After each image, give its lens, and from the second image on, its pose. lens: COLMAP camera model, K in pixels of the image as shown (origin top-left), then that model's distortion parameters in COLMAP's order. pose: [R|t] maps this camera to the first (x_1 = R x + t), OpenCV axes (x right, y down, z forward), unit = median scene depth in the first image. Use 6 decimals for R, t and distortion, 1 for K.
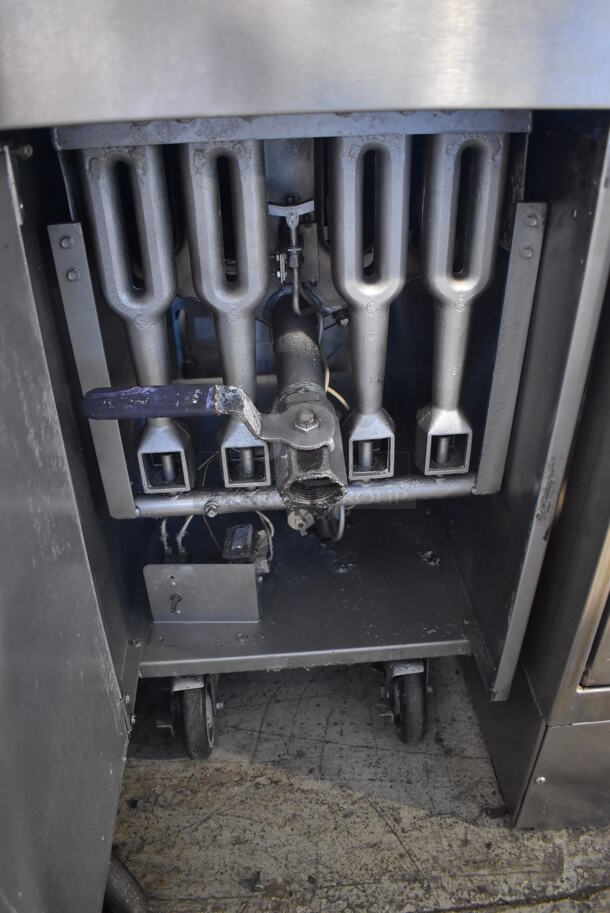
lens RADIAL K [[698.7, 0, 304.7], [0, 698.7, 456.1], [0, 0, 1]] dist [-0.084373, 0.008307]
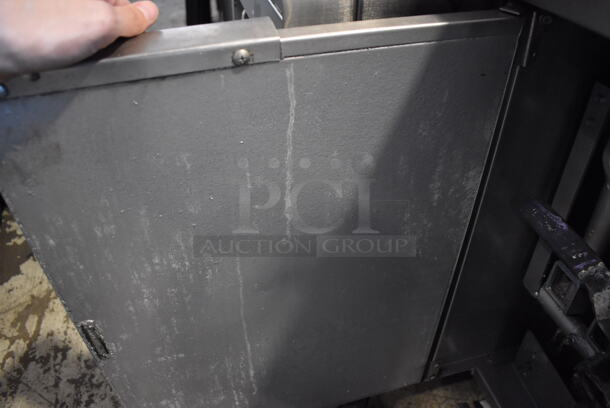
lens RADIAL K [[466.8, 0, 305.3], [0, 466.8, 204.4], [0, 0, 1]] dist [-0.084373, 0.008307]
pose [[0.157044, 0.605716, -0.780029, 0.321738], [-0.518995, 0.722591, 0.456625, -0.259004], [0.840227, 0.333121, 0.427842, 0.247975]]
